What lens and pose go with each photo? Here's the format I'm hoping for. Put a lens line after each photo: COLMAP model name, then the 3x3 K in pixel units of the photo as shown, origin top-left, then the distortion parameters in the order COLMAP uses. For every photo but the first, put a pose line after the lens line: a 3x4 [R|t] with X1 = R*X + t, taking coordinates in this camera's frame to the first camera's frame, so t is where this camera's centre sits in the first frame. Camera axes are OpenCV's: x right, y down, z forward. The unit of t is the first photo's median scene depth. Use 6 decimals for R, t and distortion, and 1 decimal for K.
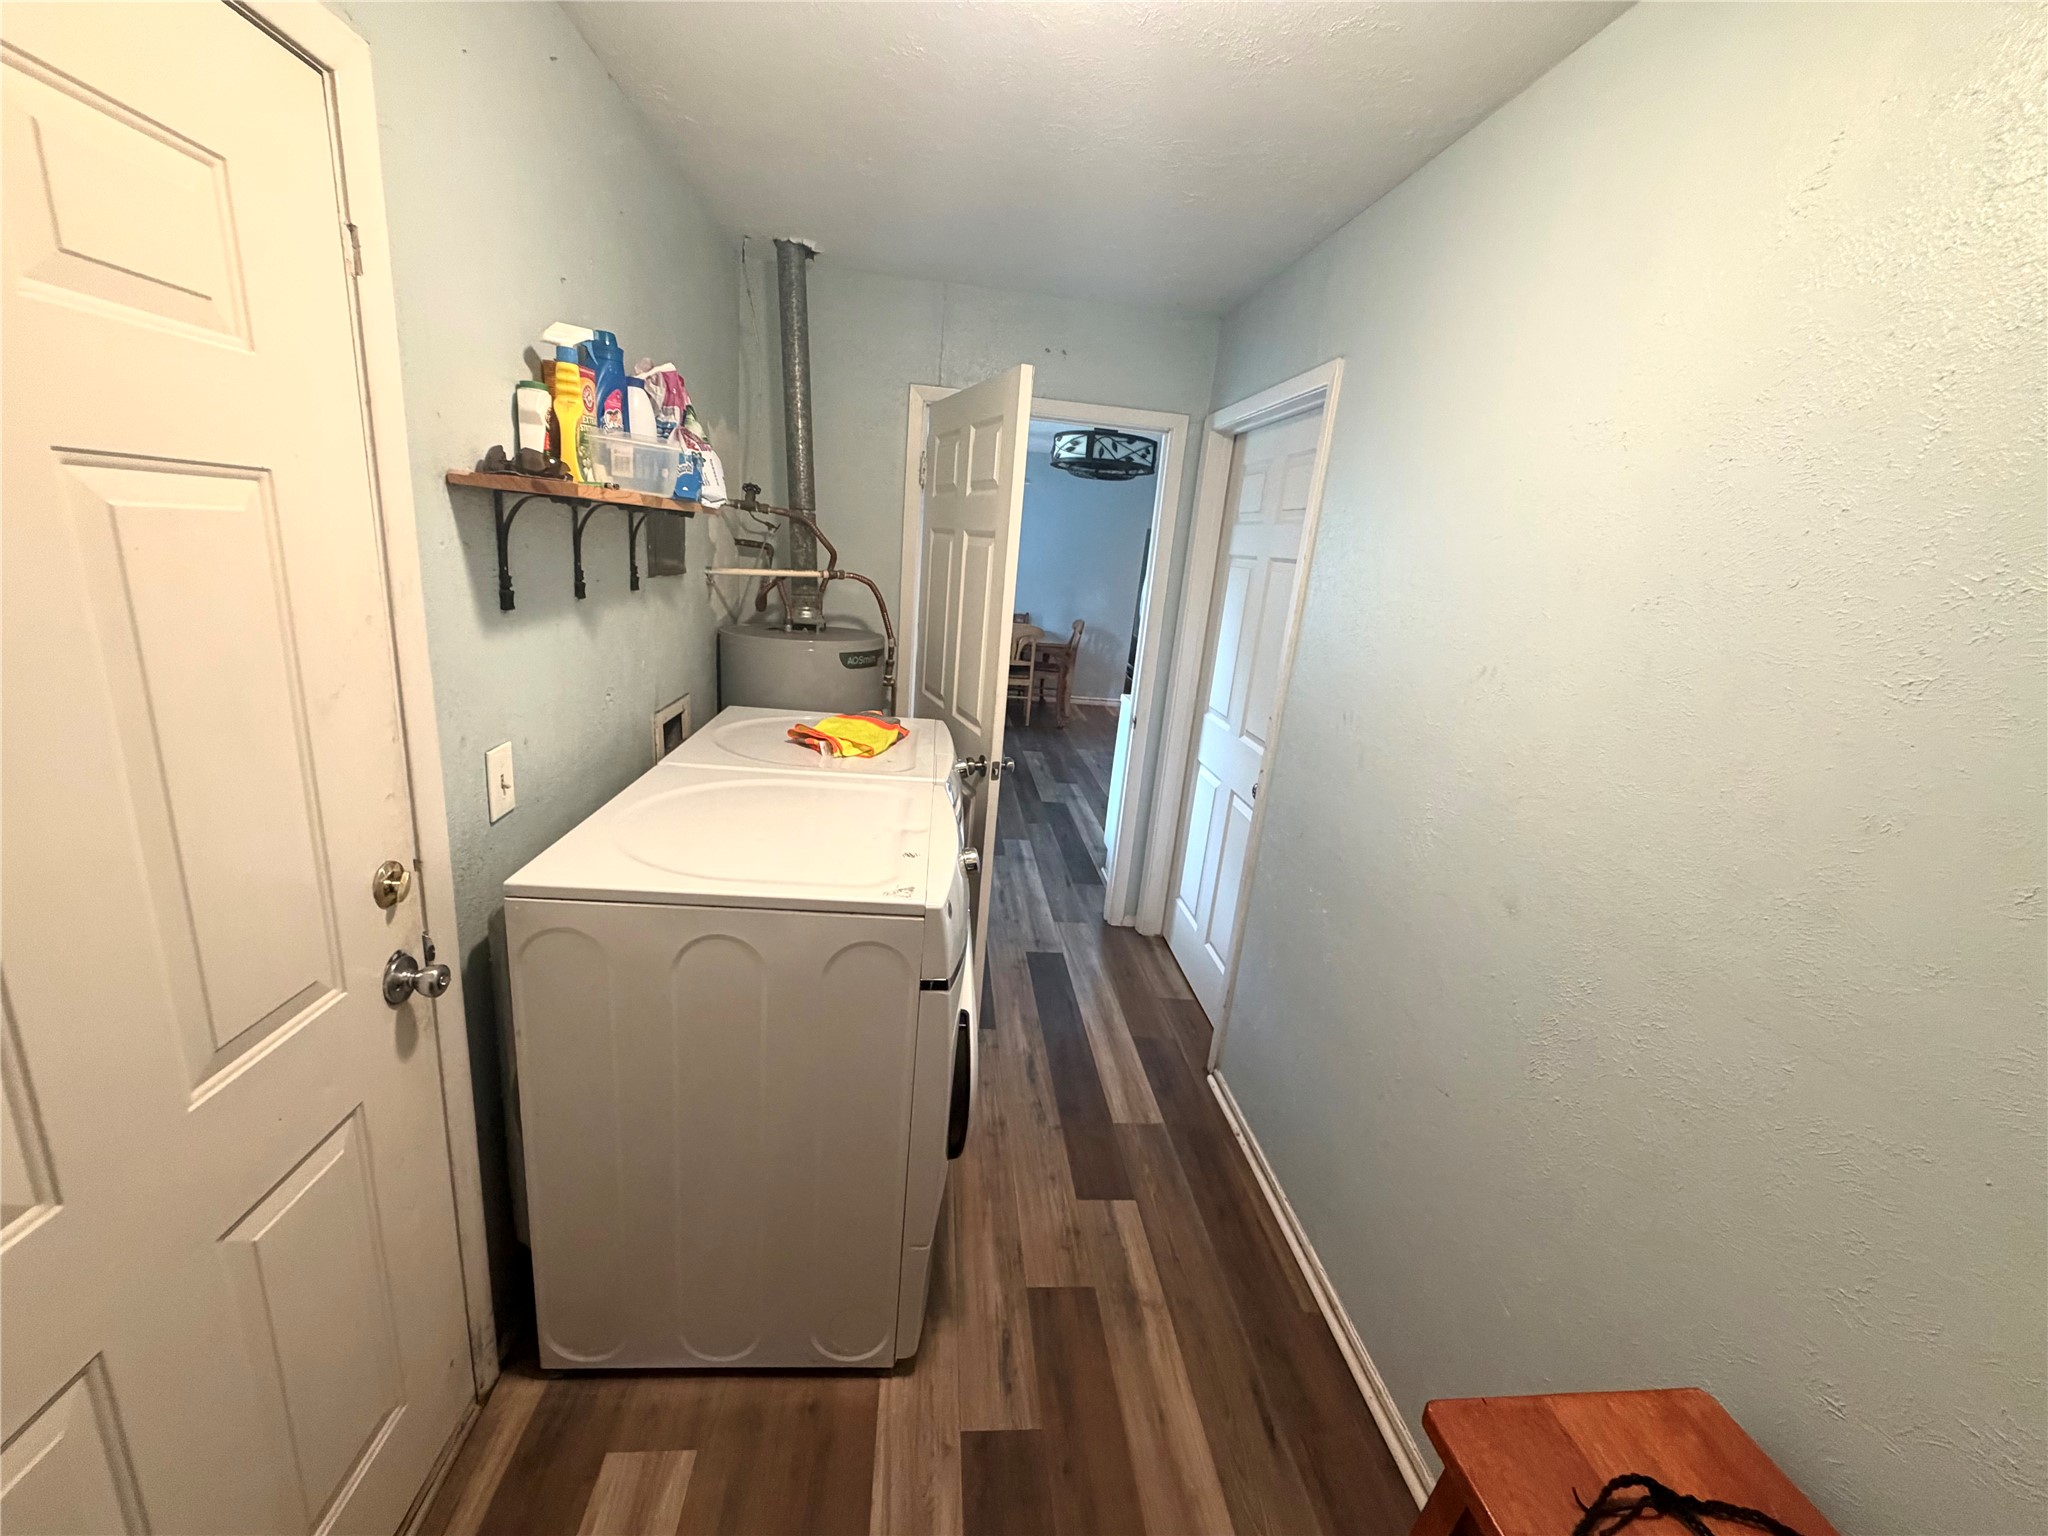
lens RADIAL K [[818.1, 0, 1024.0], [0, 818.1, 768.0], [0, 0, 1]] dist [-0.001858, -0.000202]
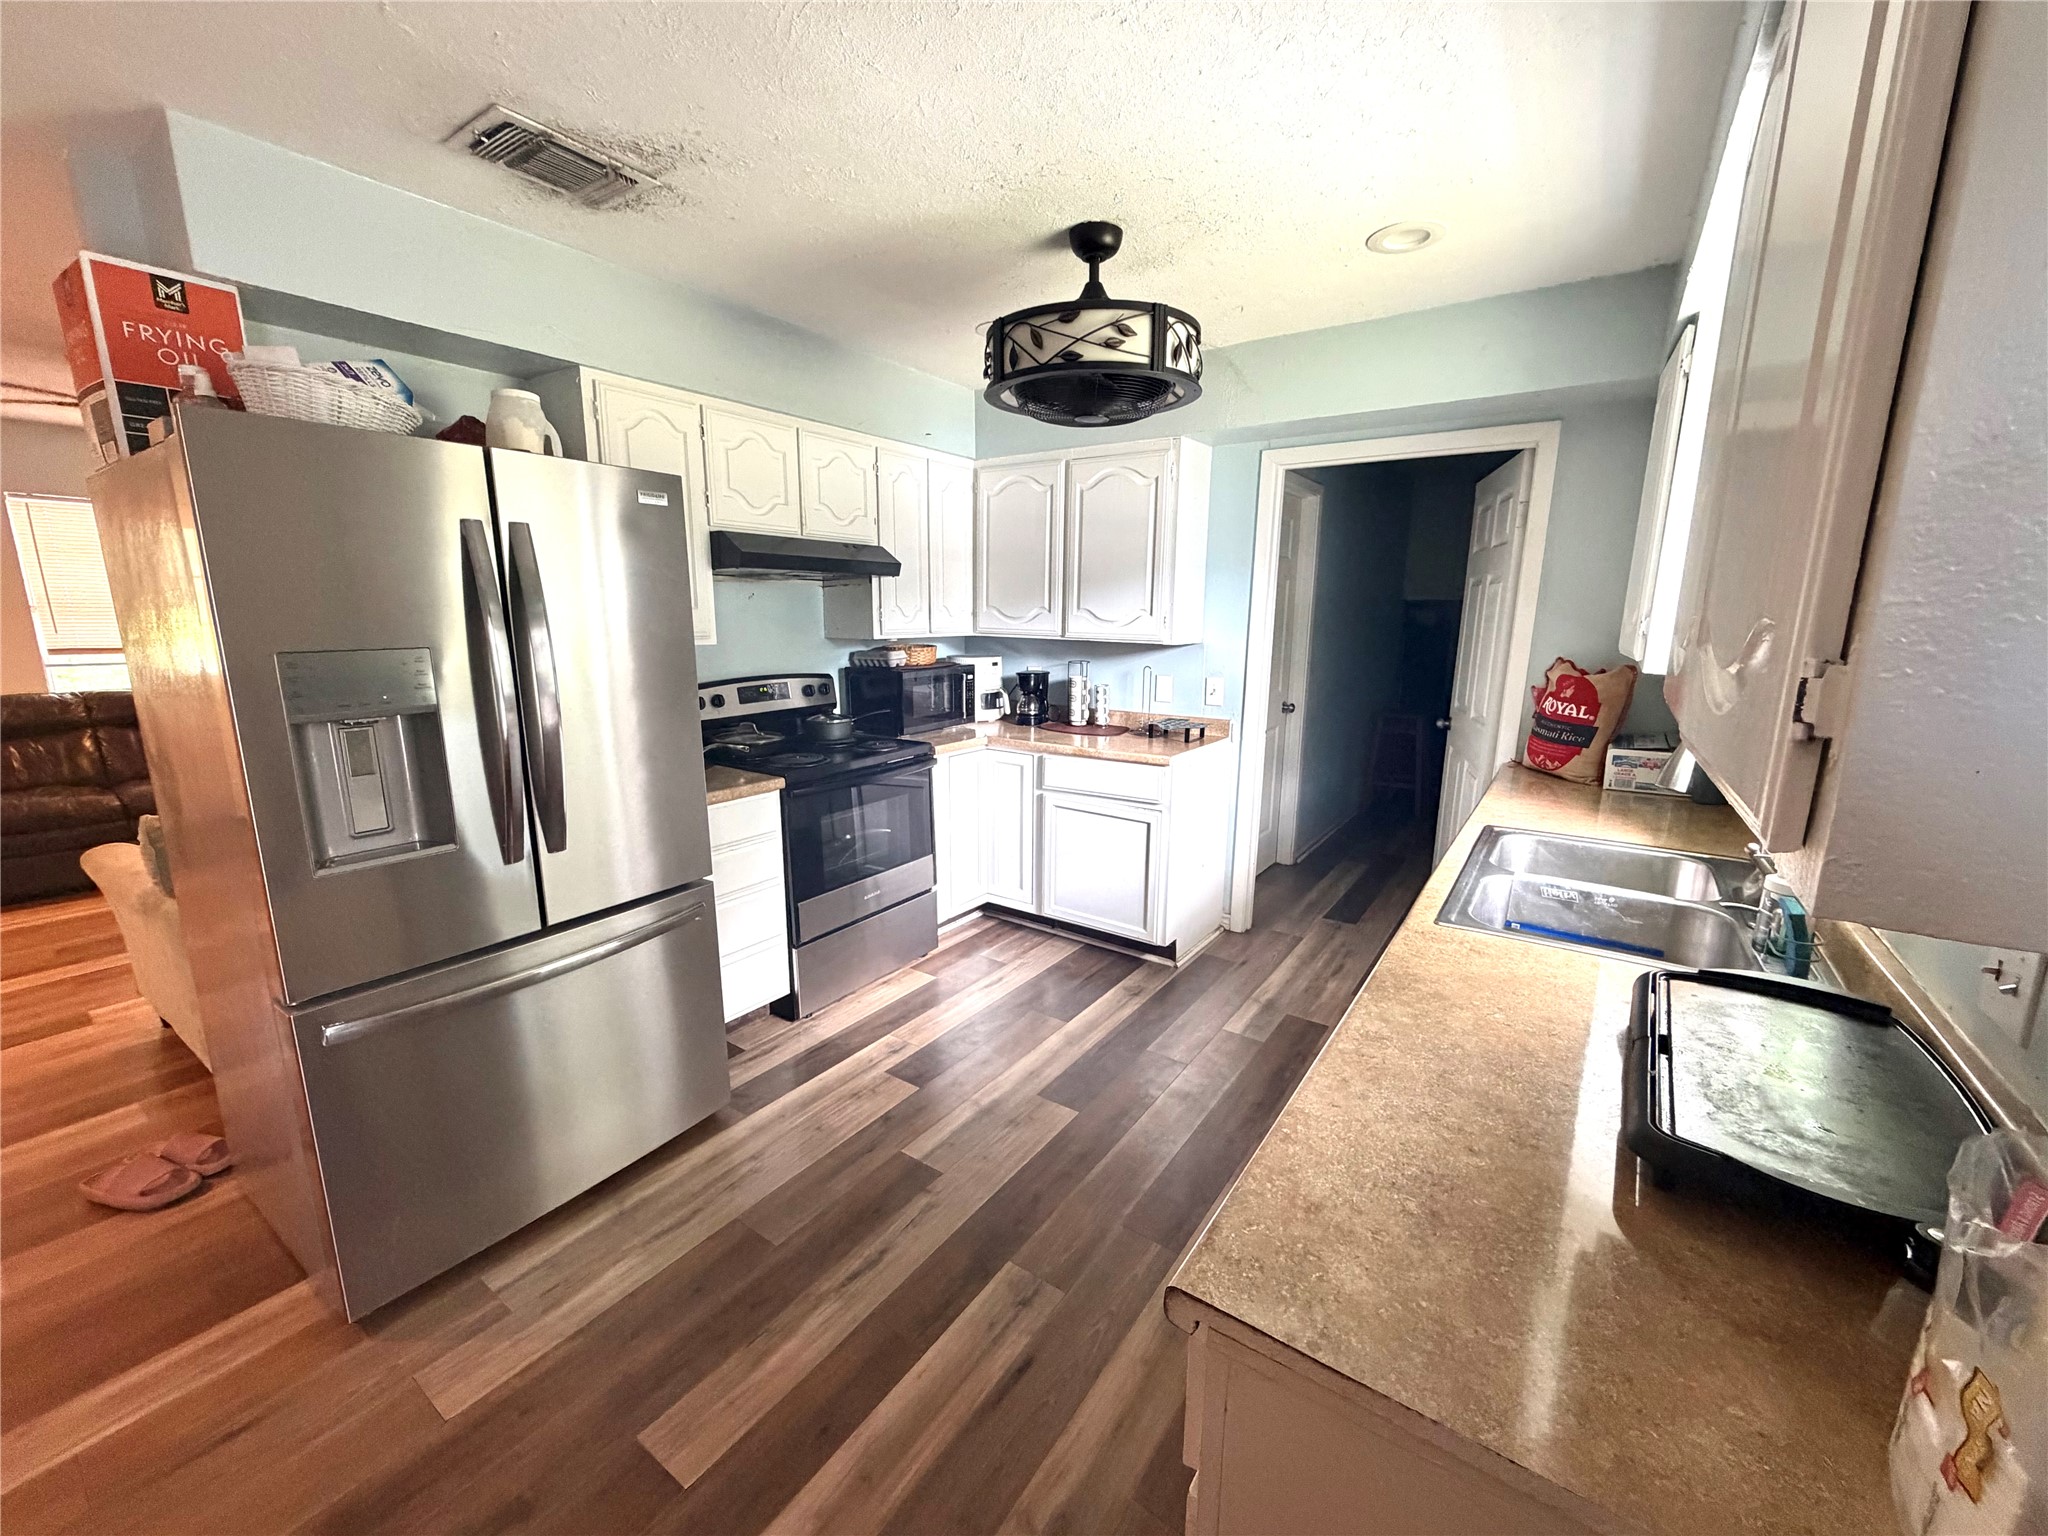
lens RADIAL K [[818.1, 0, 1024.0], [0, 818.1, 768.0], [0, 0, 1]] dist [-0.001858, -0.000202]
pose [[-0.757563, -0.219896, 0.614609, -0.229529], [0.094508, 0.894682, 0.436591, -0.398366], [-0.645884, 0.388831, -0.656996, 1.473116]]
